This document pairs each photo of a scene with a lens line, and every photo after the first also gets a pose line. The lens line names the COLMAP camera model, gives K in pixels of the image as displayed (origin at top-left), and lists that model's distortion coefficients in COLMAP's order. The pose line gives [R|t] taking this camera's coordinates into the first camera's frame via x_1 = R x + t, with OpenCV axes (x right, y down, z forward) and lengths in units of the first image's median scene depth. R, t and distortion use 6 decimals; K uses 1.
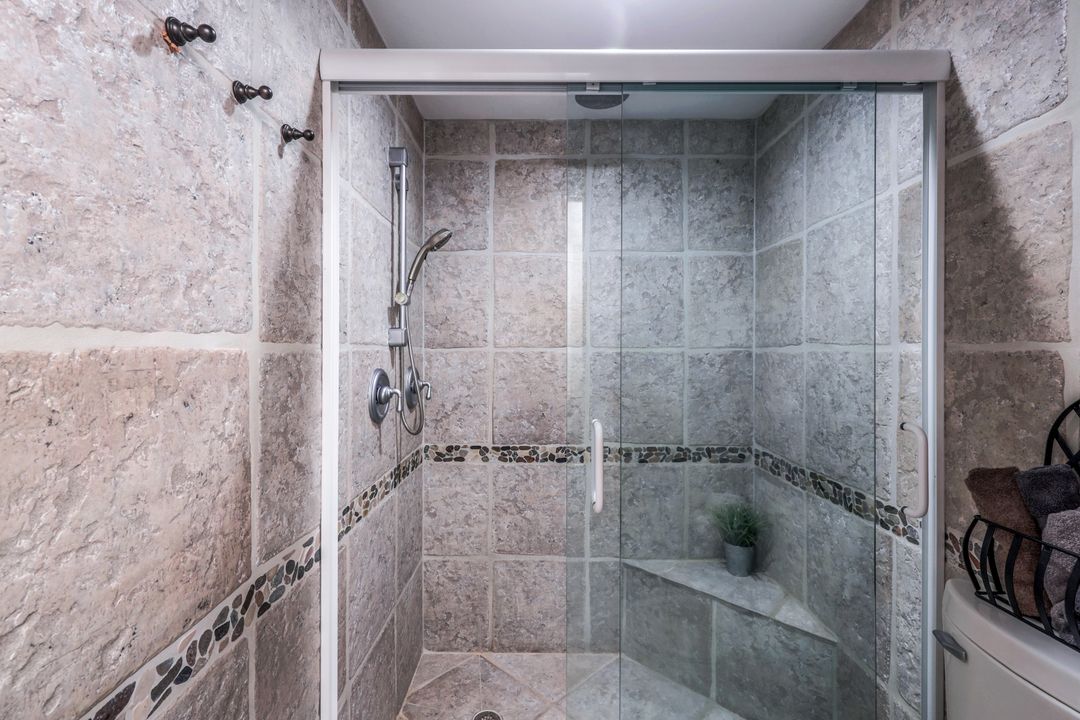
lens RADIAL K [[439.1, 0, 558.1], [0, 439.1, 354.5], [0, 0, 1]] dist [0.000103, 0.000983]
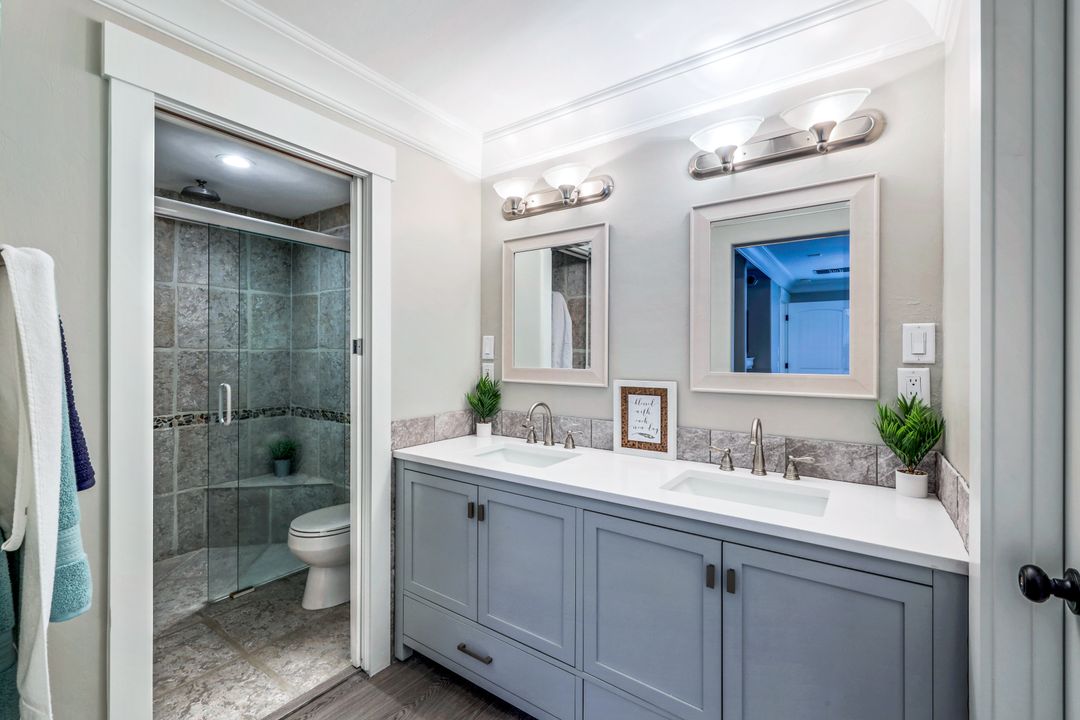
lens RADIAL K [[470.2, 0, 539.5], [0, 470.2, 354.5], [0, 0, 1]] dist [0.002404, -0.000395]
pose [[0.581666, 0.001283, 0.813426, -0.507421], [-0.000620, 0.999999, -0.001134, 0.007028], [-0.813427, 0.000155, 0.581667, -0.904200]]
